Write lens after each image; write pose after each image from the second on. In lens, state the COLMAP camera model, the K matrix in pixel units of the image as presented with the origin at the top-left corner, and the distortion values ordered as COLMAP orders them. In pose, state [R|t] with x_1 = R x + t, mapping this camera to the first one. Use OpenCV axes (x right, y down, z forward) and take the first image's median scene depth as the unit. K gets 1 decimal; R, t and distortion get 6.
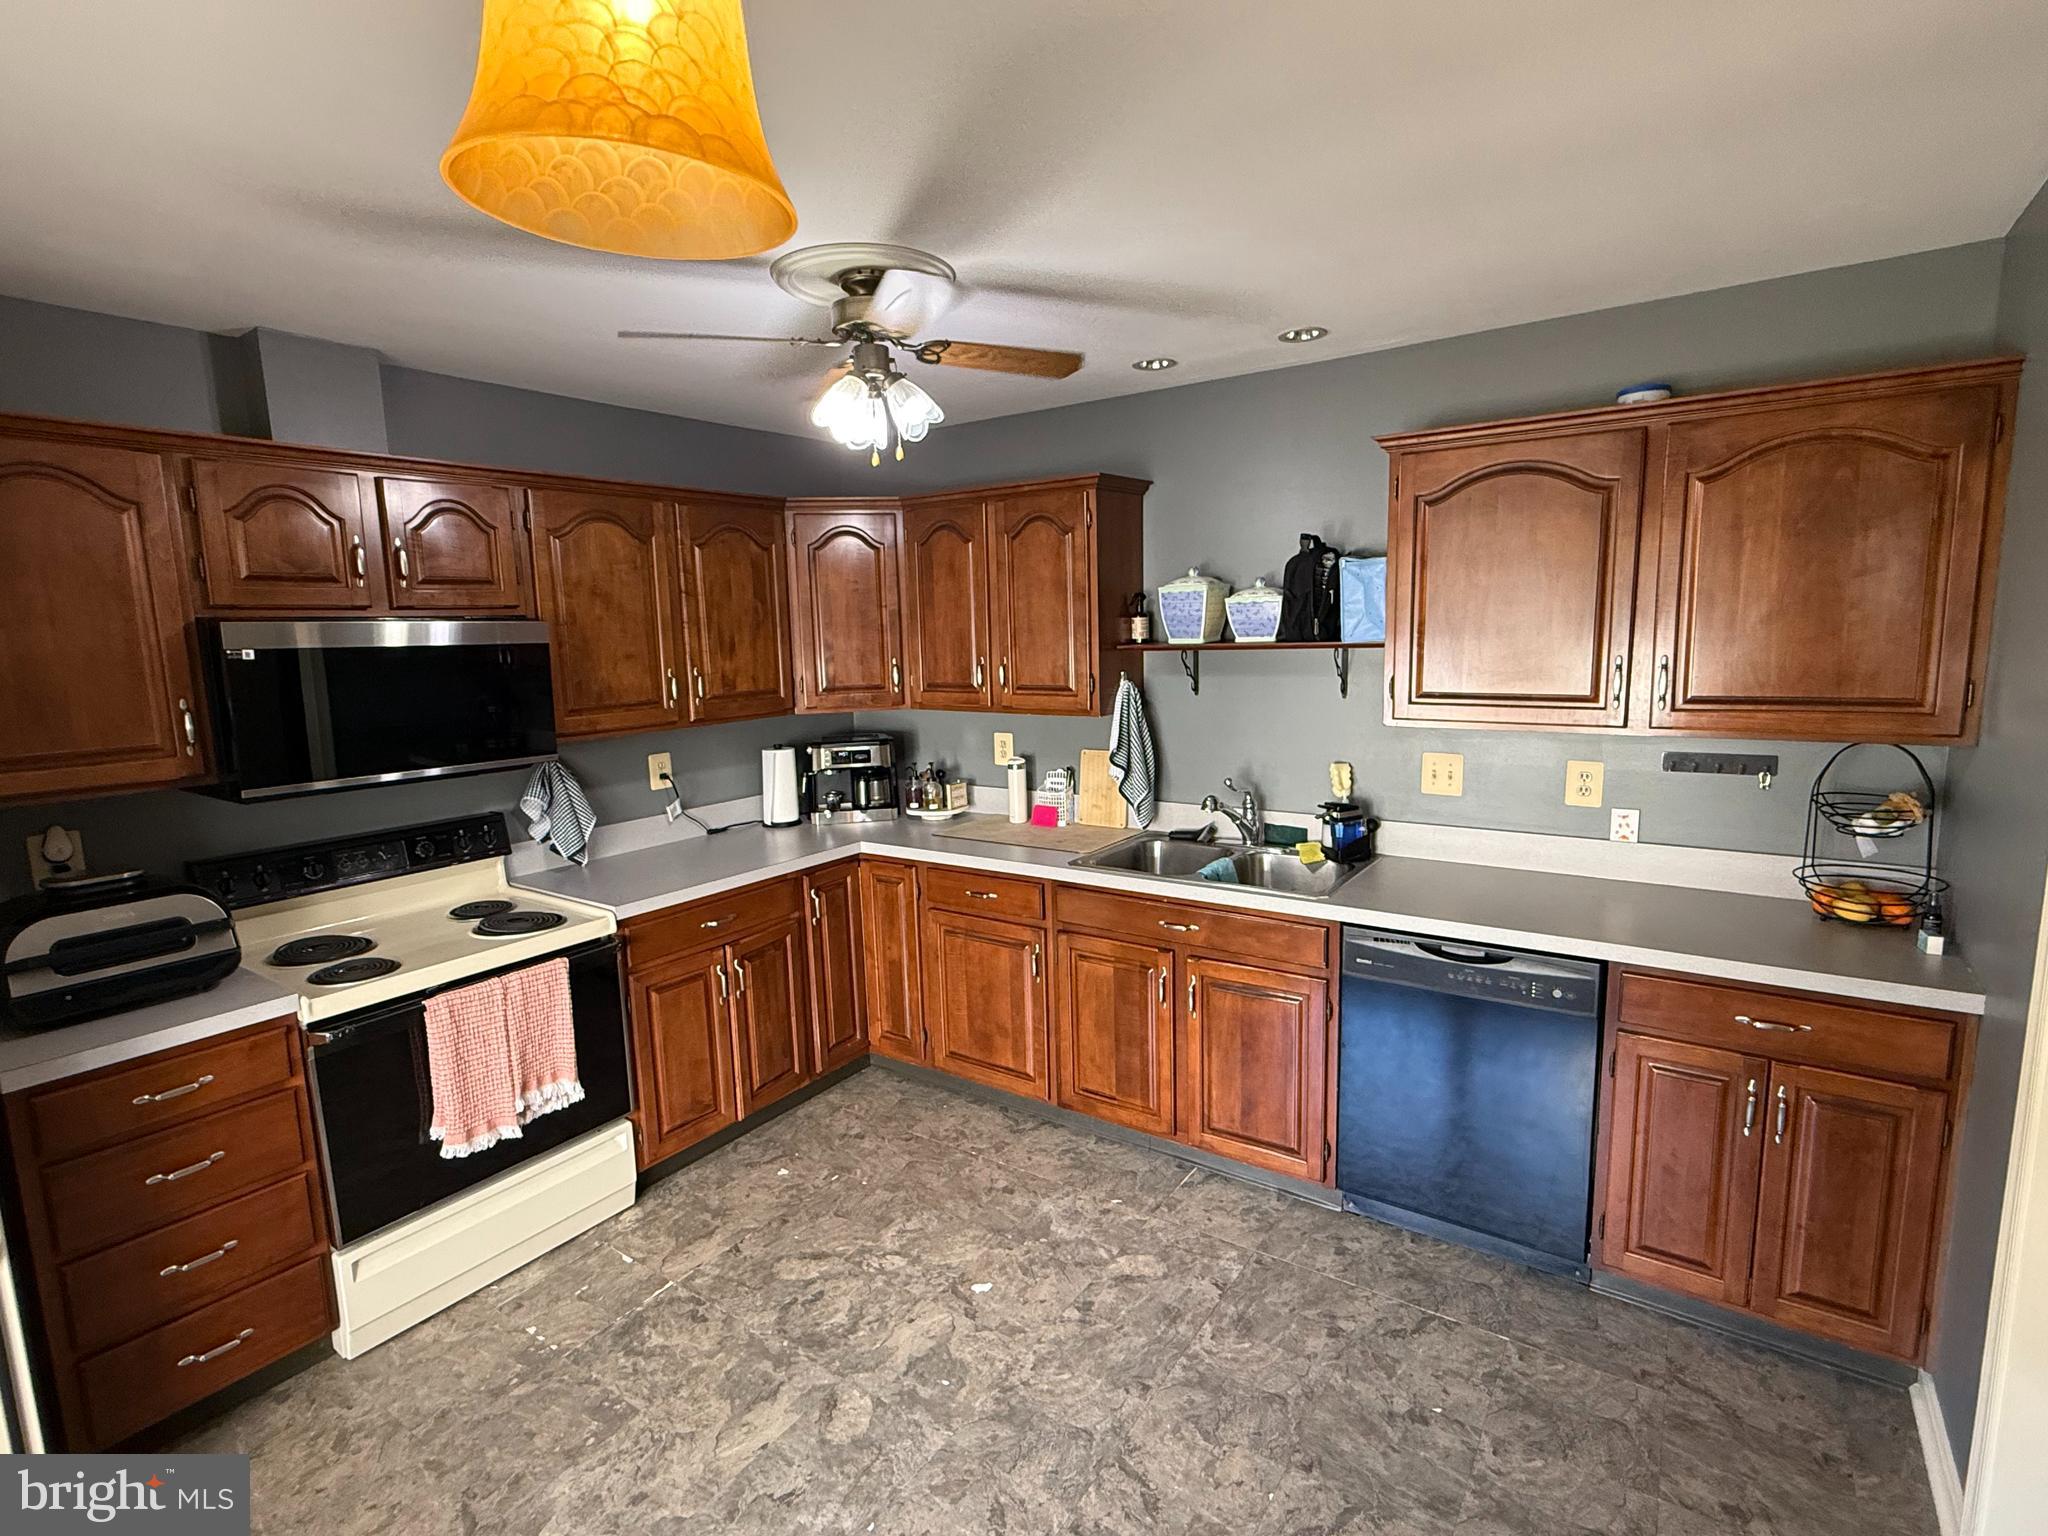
lens RADIAL K [[993.0, 0, 1029.7], [0, 993.0, 767.0], [0, 0, 1]] dist [0.000180, 0.000180]
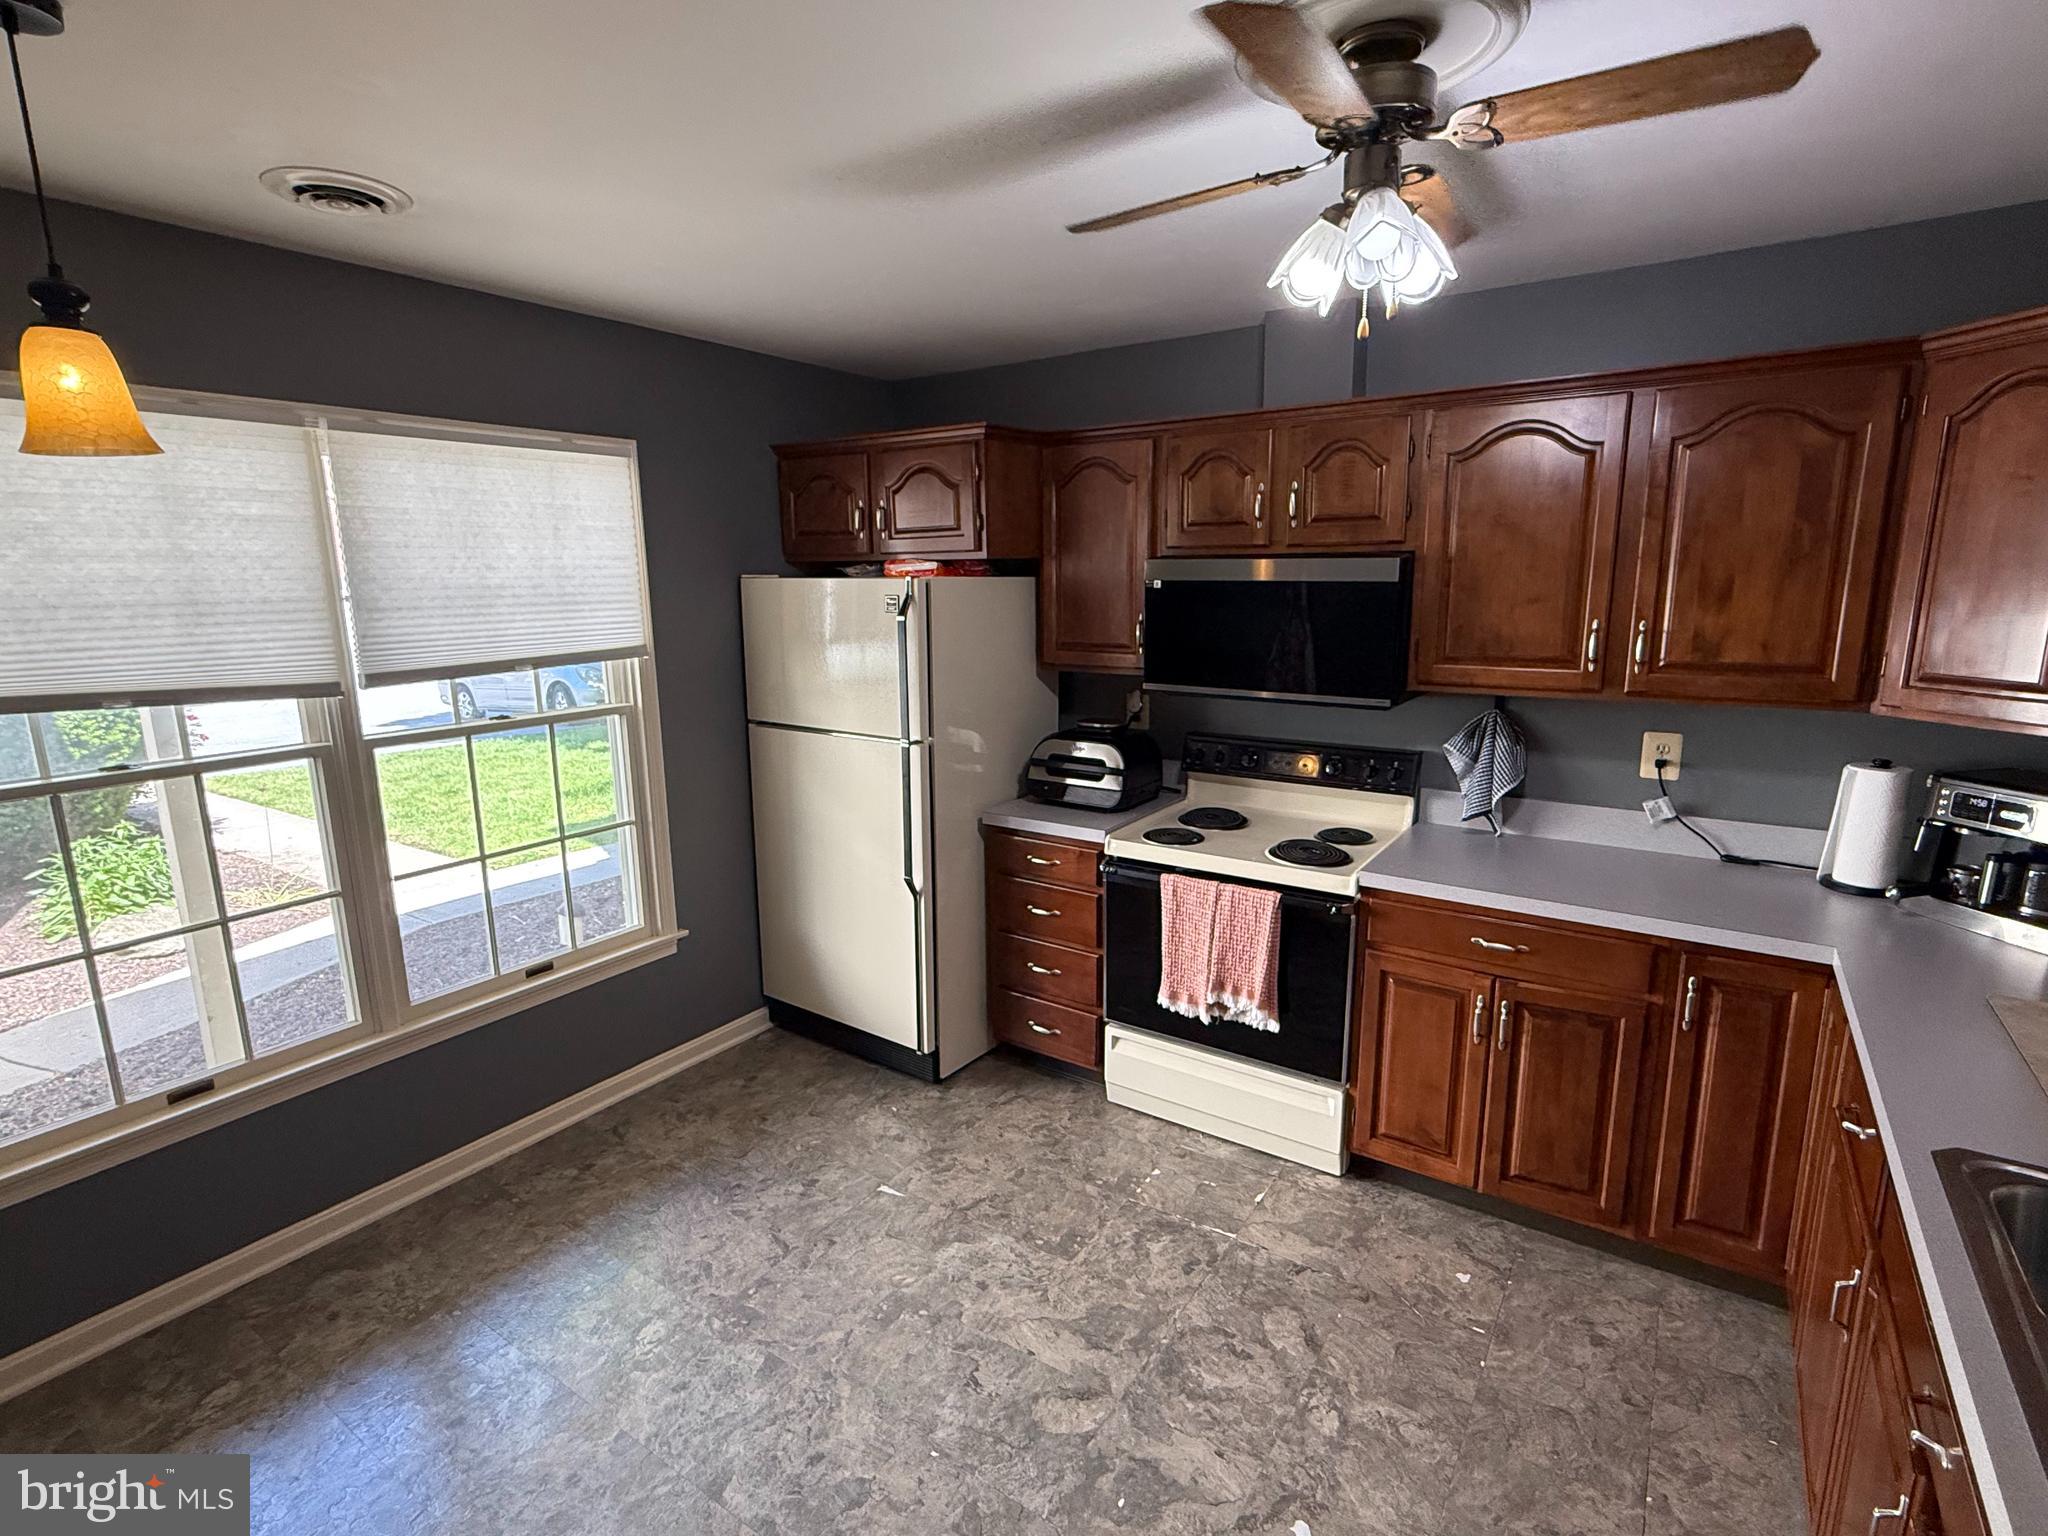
lens RADIAL K [[993.0, 0, 1029.4], [0, 993.0, 769.7], [0, 0, 1]] dist [0.000180, 0.000180]
pose [[0.004193, 0.218649, -0.975795, 0.497693], [-0.131453, 0.967456, 0.216216, -0.117679], [0.991314, 0.127365, 0.032798, 0.693831]]
